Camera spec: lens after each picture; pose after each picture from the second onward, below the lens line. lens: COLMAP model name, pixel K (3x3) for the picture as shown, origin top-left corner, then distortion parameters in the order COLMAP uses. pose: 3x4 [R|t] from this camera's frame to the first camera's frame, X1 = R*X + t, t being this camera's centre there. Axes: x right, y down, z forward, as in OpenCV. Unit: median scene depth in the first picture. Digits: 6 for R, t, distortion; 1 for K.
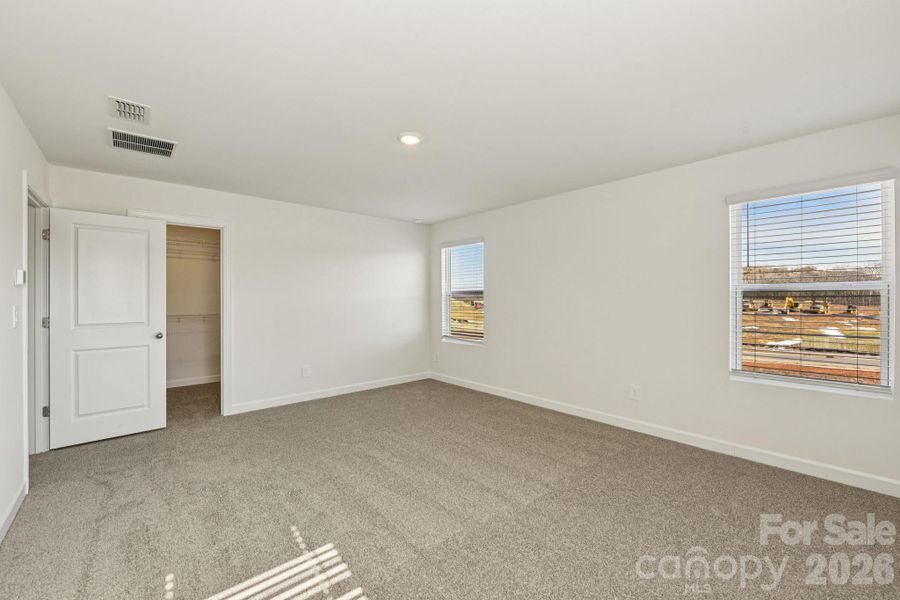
lens RADIAL K [[368.6, 0, 450.0], [0, 368.6, 300.0], [0, 0, 1]] dist [-0.015472, -0.000675]
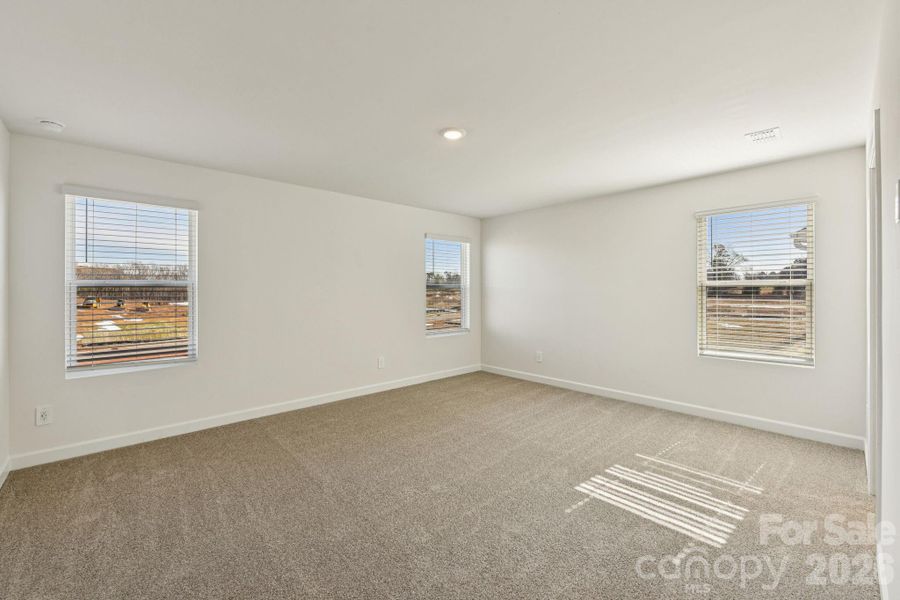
lens RADIAL K [[368.6, 0, 450.0], [0, 368.6, 300.0], [0, 0, 1]] dist [-0.015472, -0.000675]
pose [[-0.009767, -0.022328, 0.999703, -0.527410], [0.009556, 0.999703, 0.022421, -0.002958], [-0.999907, 0.009772, -0.009550, 0.484545]]
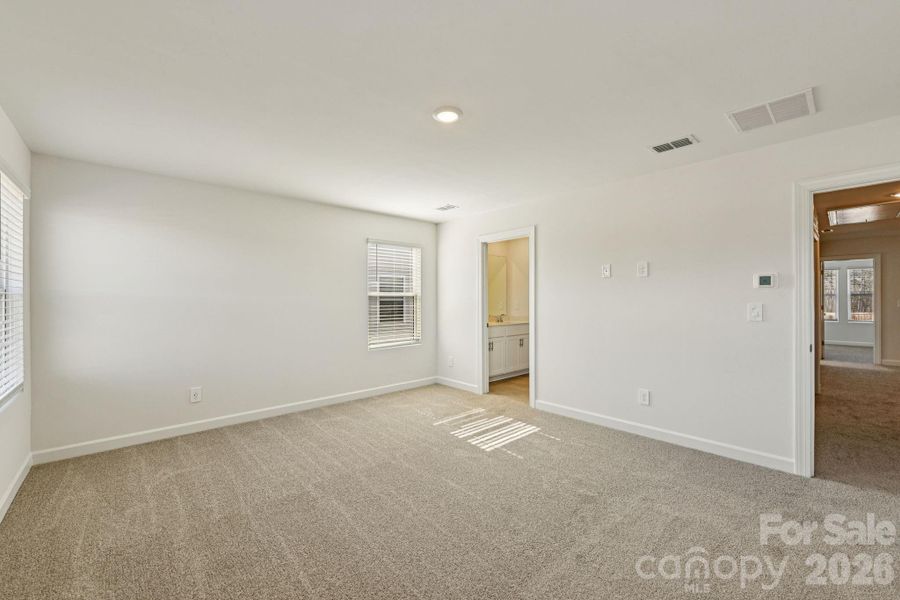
lens RADIAL K [[368.6, 0, 450.0], [0, 368.6, 300.0], [0, 0, 1]] dist [-0.015472, -0.000675]
pose [[-0.999952, 0.002677, -0.009379, -0.049171], [0.002571, 0.999933, 0.011298, -0.006236], [0.009409, 0.011273, -0.999892, 0.883154]]
